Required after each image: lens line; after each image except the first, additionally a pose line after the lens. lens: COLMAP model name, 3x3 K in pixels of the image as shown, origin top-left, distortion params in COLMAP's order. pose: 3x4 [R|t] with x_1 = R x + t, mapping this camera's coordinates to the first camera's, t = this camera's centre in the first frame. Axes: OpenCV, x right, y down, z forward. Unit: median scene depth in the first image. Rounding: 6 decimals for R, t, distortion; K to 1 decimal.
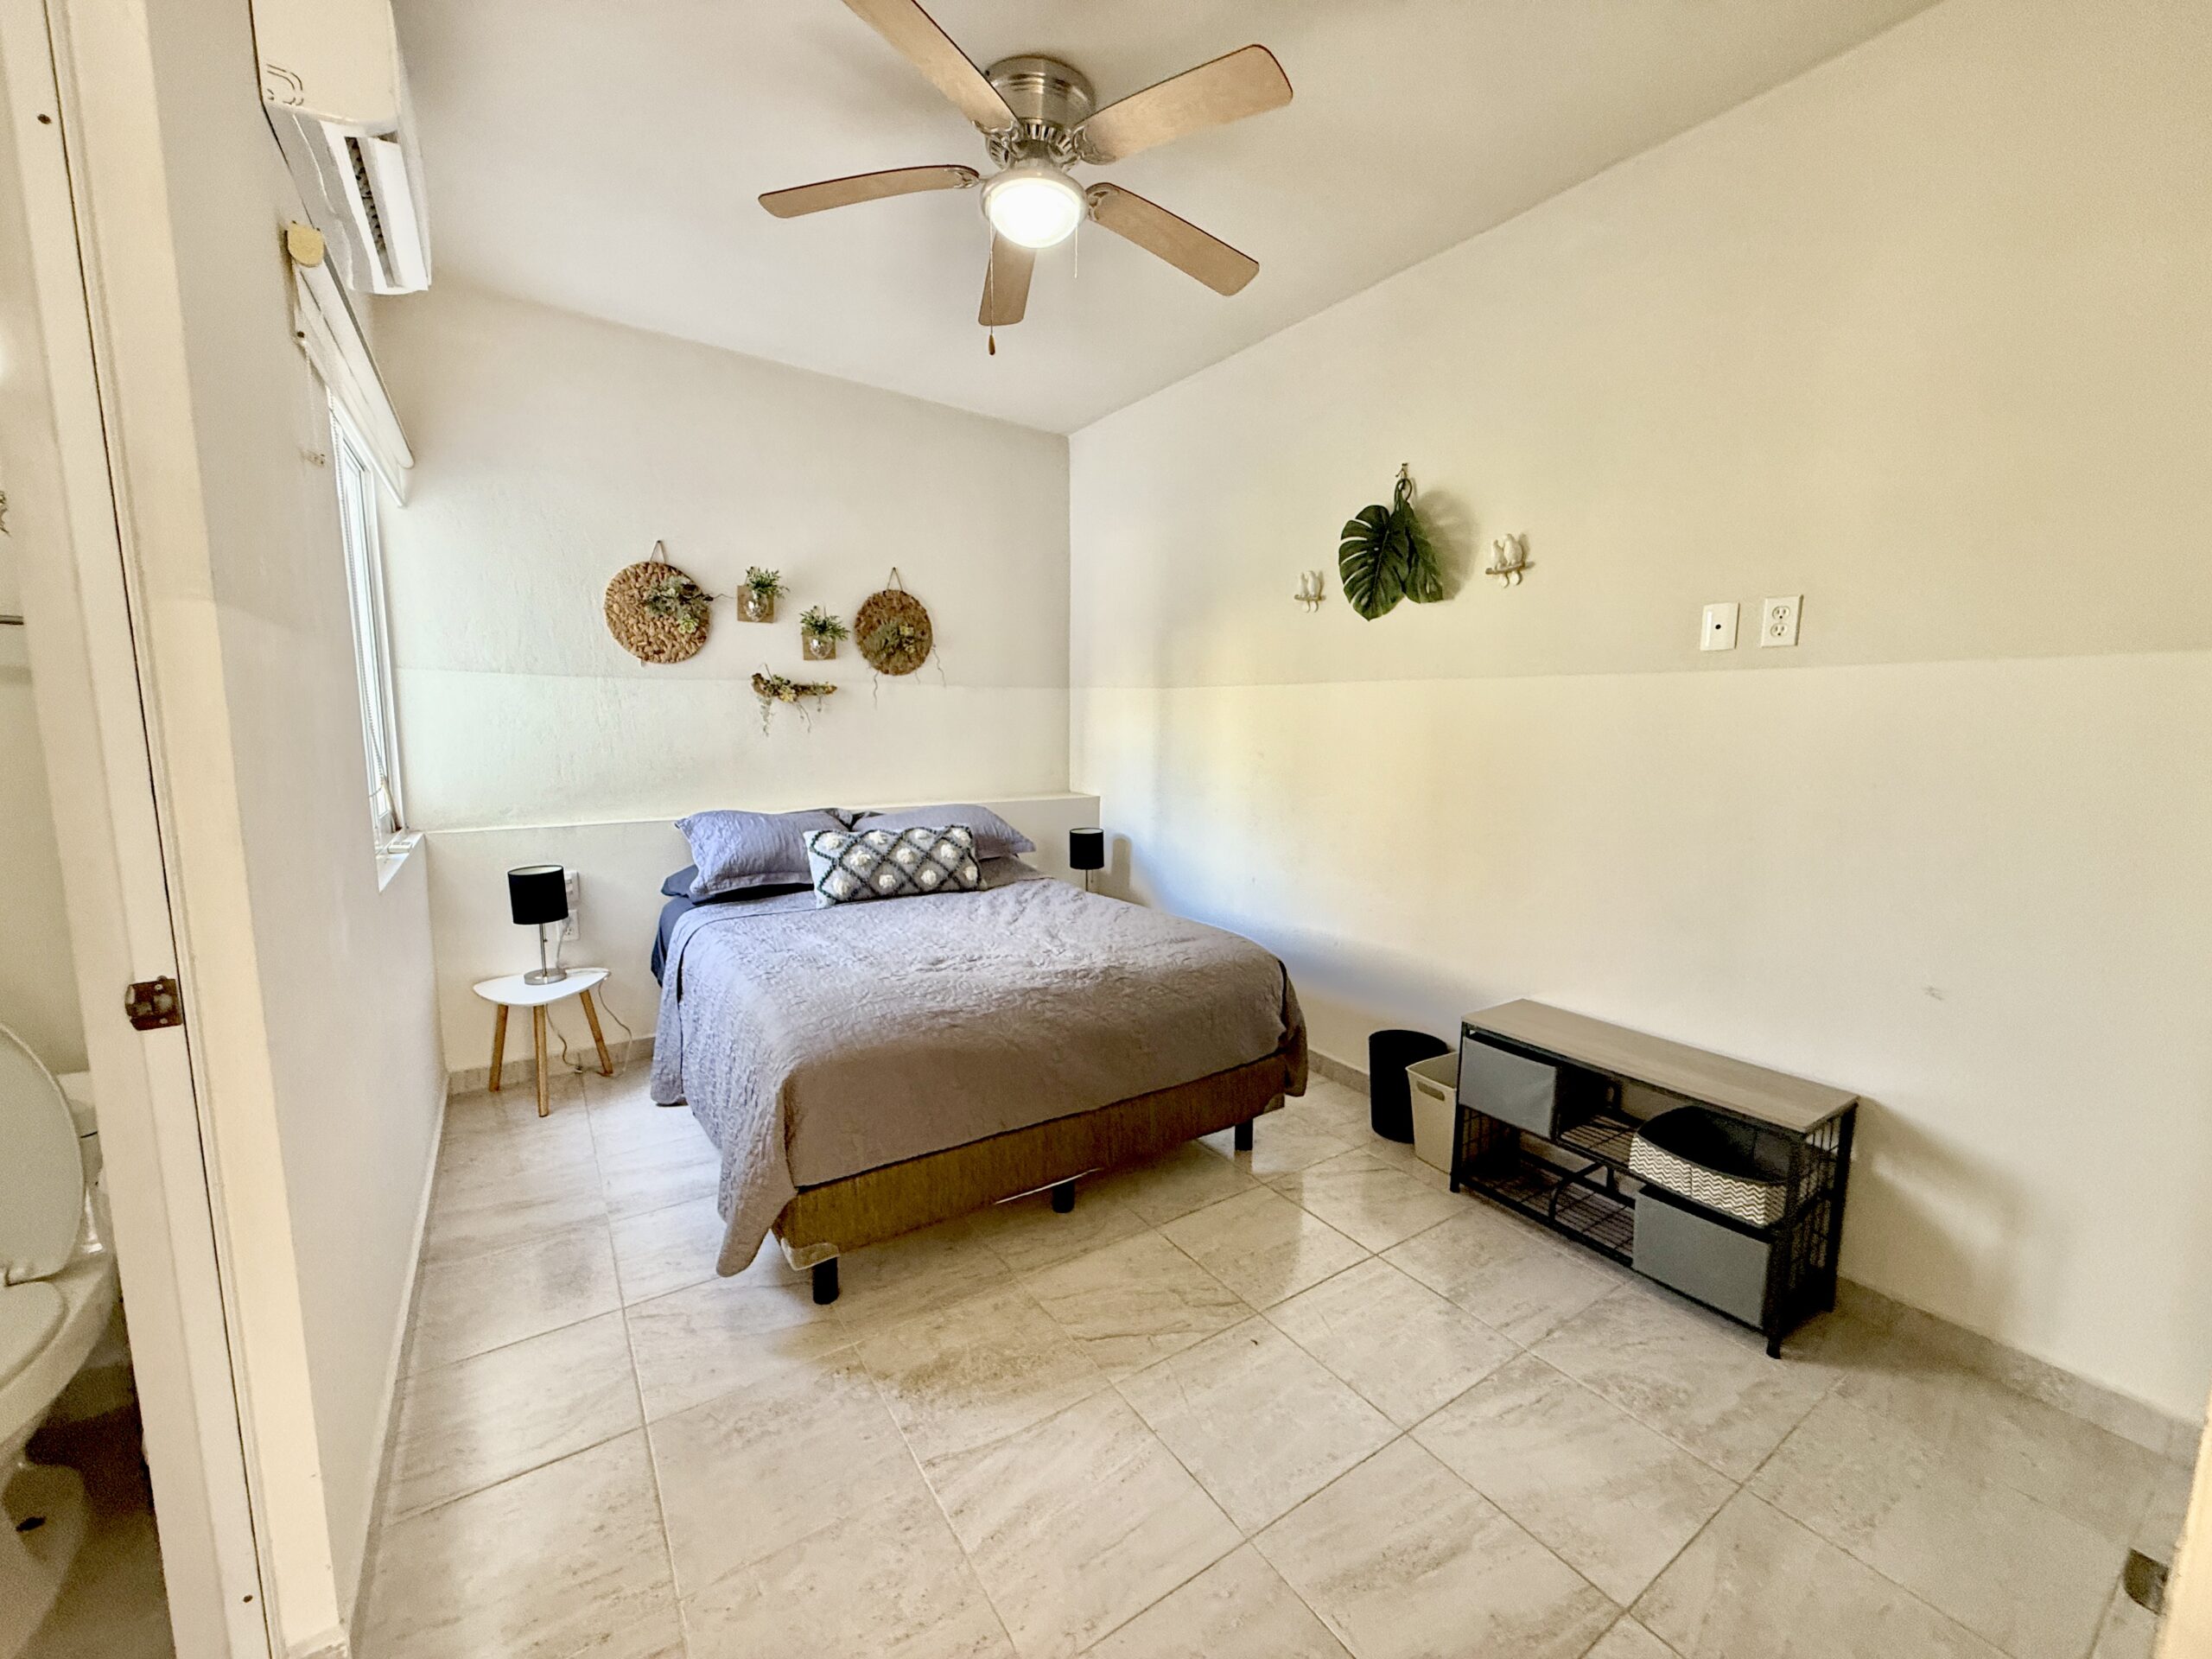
lens RADIAL K [[882.9, 0, 1102.8], [0, 882.9, 830.0], [0, 0, 1]] dist [0.000727, -0.000154]
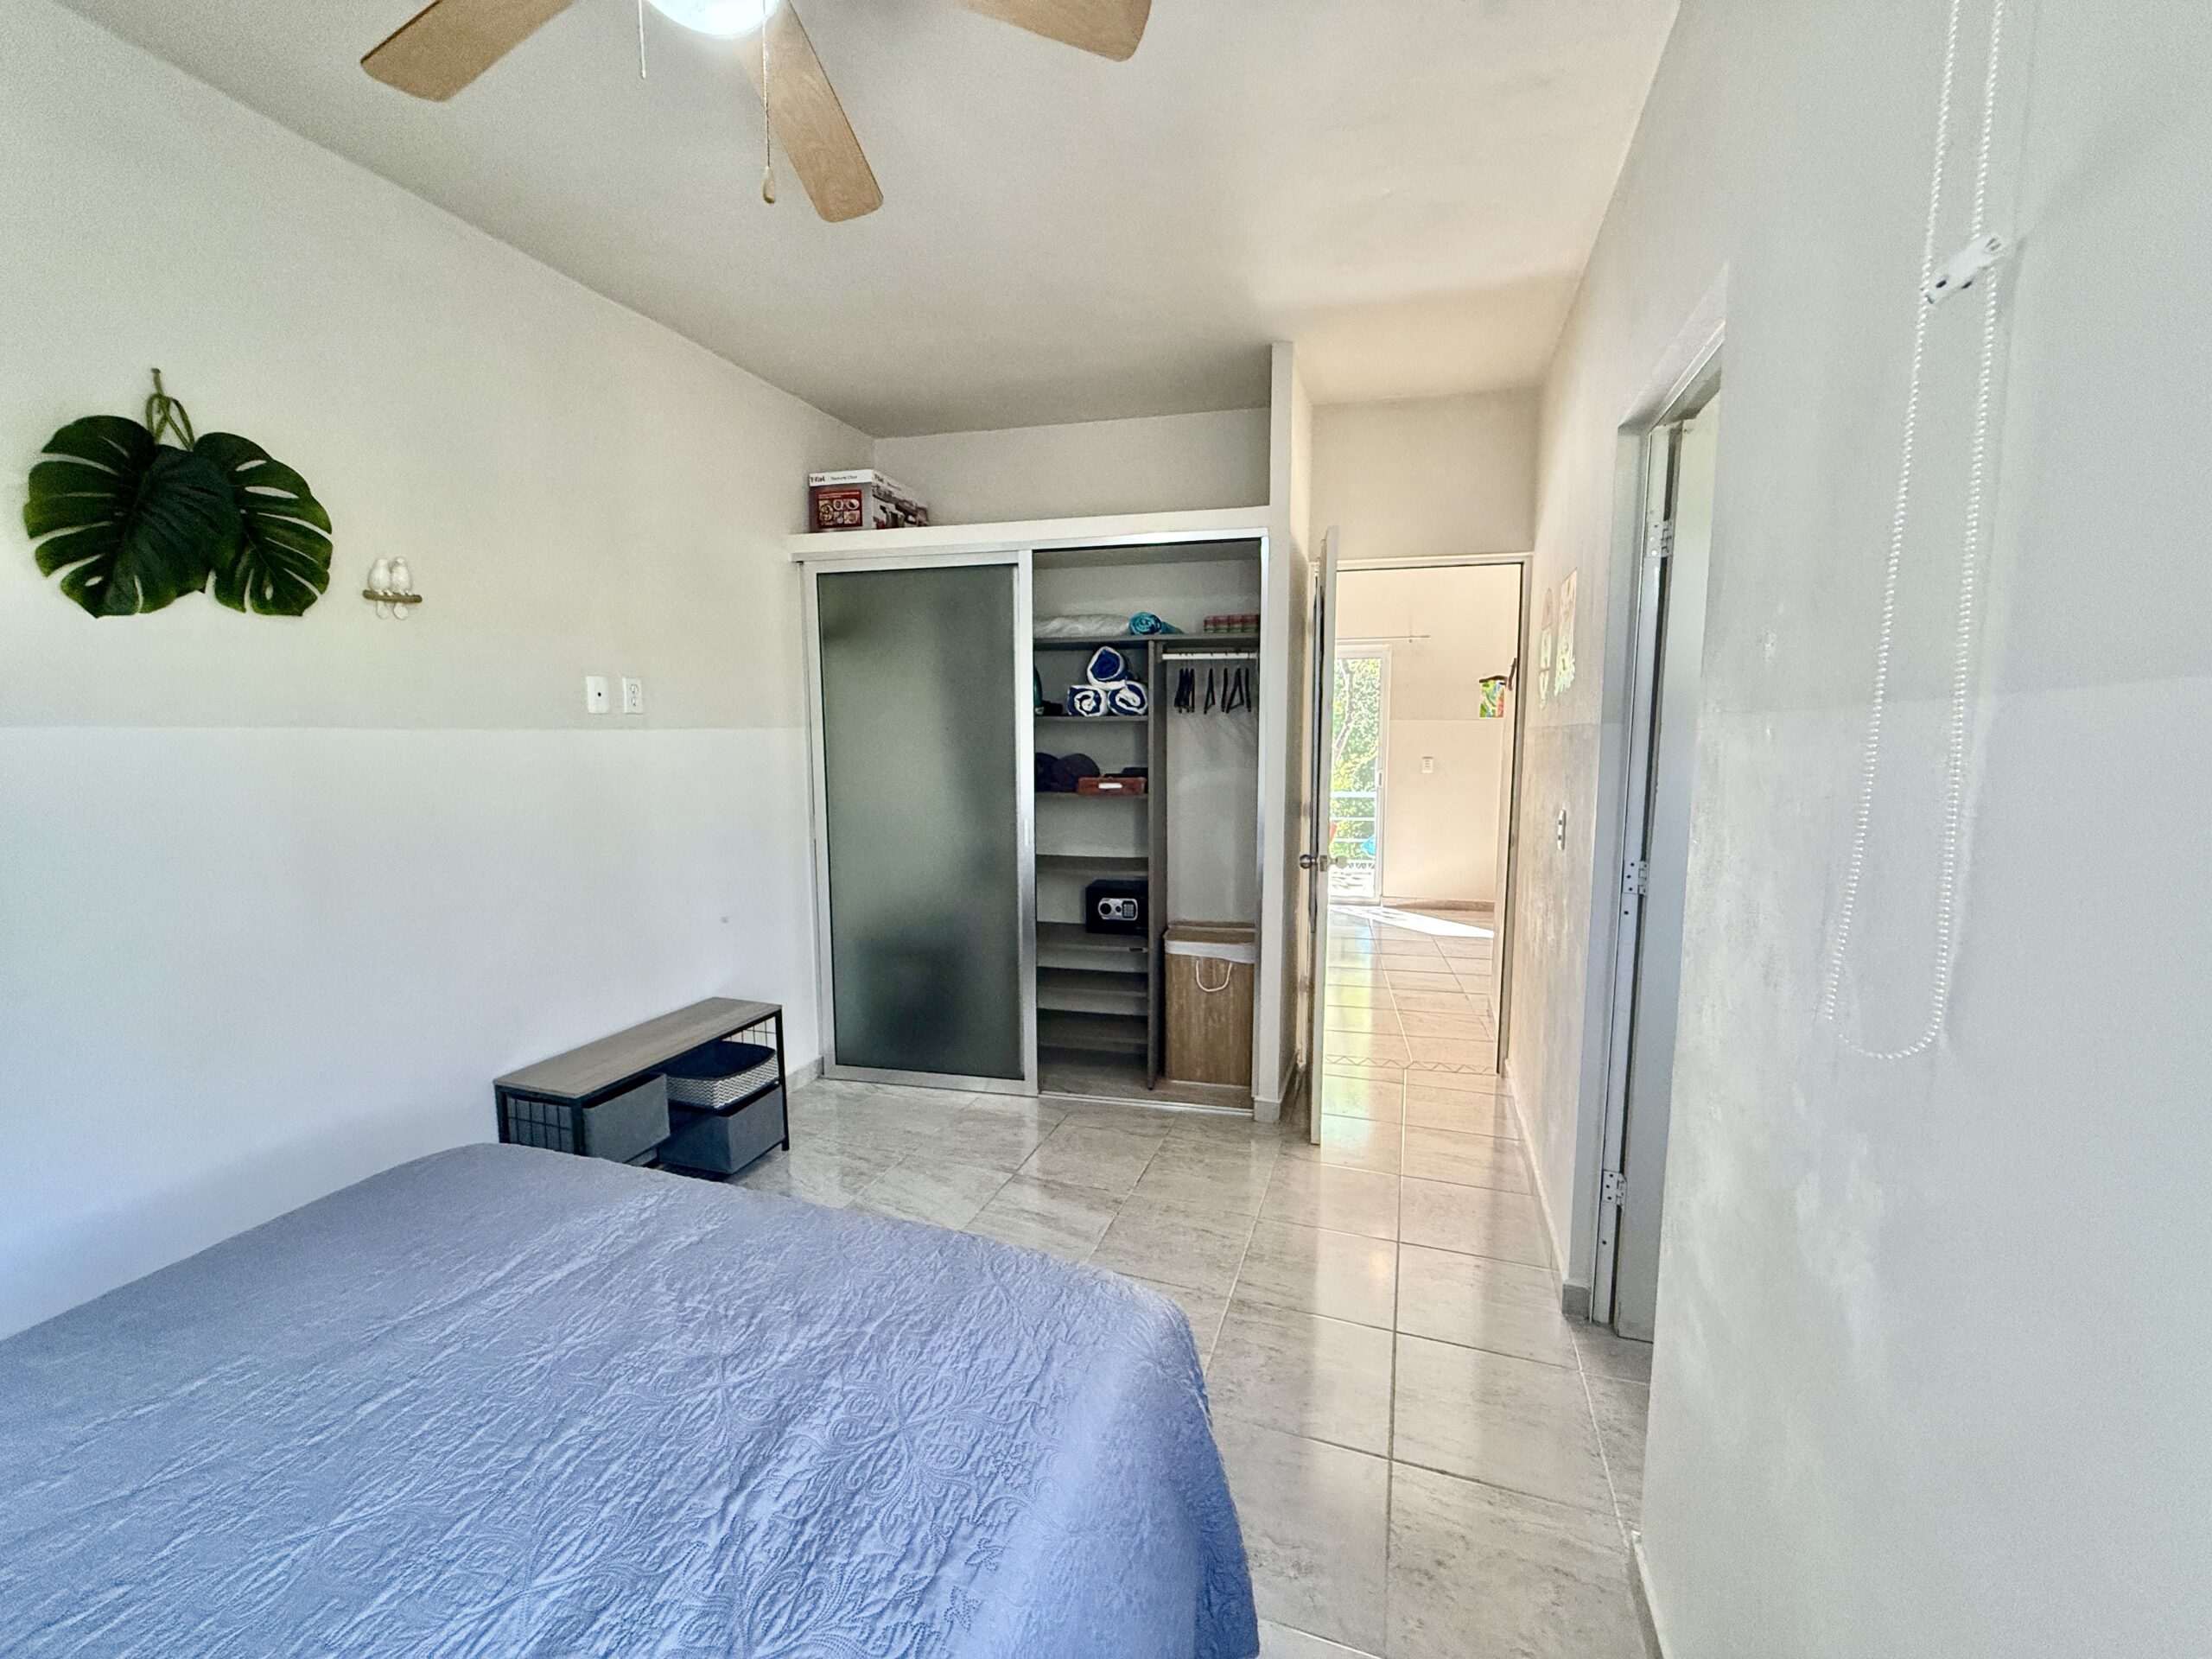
lens RADIAL K [[882.9, 0, 1102.8], [0, 882.9, 830.0], [0, 0, 1]] dist [0.000727, -0.000154]
pose [[-0.604927, -0.093160, 0.790813, -0.705953], [0.103688, 0.975461, 0.194228, -0.203319], [-0.789501, 0.199492, -0.580423, 1.150896]]
